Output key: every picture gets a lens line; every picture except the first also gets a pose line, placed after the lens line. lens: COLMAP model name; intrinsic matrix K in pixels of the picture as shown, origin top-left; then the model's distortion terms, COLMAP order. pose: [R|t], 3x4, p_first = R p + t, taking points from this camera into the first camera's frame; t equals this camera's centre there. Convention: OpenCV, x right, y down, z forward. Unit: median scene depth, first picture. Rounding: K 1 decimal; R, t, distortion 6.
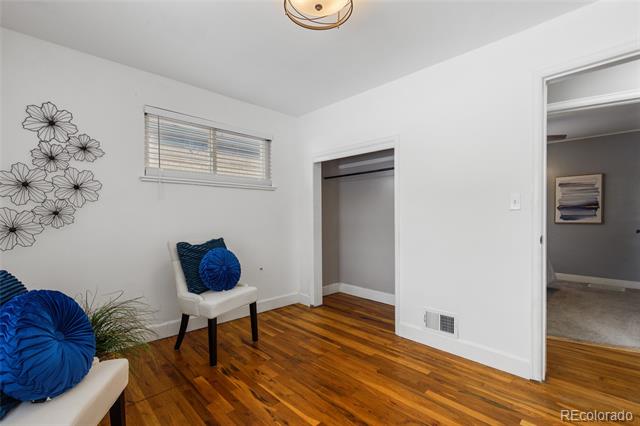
lens RADIAL K [[291.0, 0, 321.7], [0, 291.0, 218.0], [0, 0, 1]] dist [-0.001559, -0.002056]
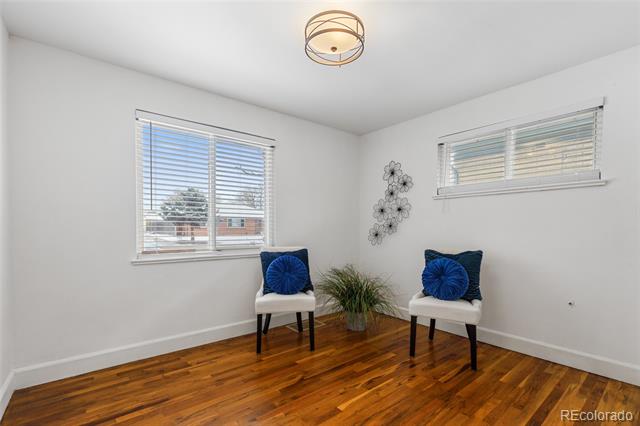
lens RADIAL K [[291.0, 0, 321.5], [0, 291.0, 228.5], [0, 0, 1]] dist [-0.001559, -0.002056]
pose [[-0.079634, 0.000054, -0.996824, 1.018183], [-0.001635, 0.999999, 0.000185, -0.001820], [0.996823, 0.001644, -0.079634, 0.914851]]
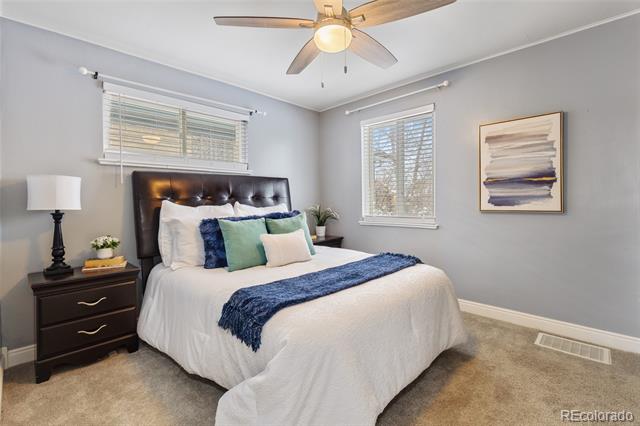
lens RADIAL K [[291.0, 0, 326.6], [0, 291.0, 199.7], [0, 0, 1]] dist [-0.001559, -0.002056]
pose [[0.999436, -0.011628, 0.031504, 0.087202], [0.011879, 0.999899, -0.007777, -0.000606], [-0.031411, 0.008147, 0.999473, 0.082041]]
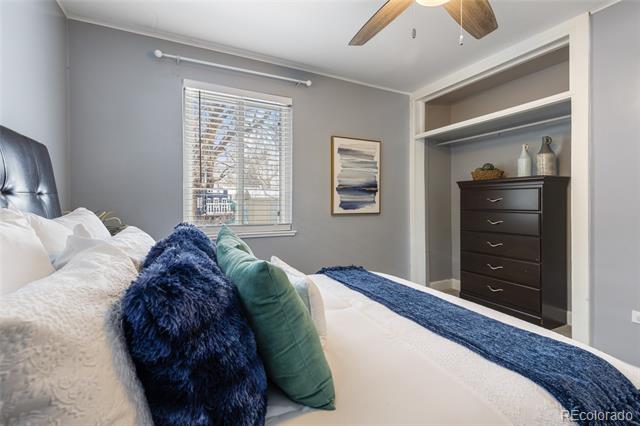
lens RADIAL K [[291.0, 0, 337.7], [0, 291.0, 201.2], [0, 0, 1]] dist [-0.001559, -0.002056]
pose [[0.281037, 0.000431, 0.959697, 0.042411], [-0.000369, 1.000000, -0.000341, -0.001714], [-0.959697, -0.000258, 0.281037, 0.143394]]
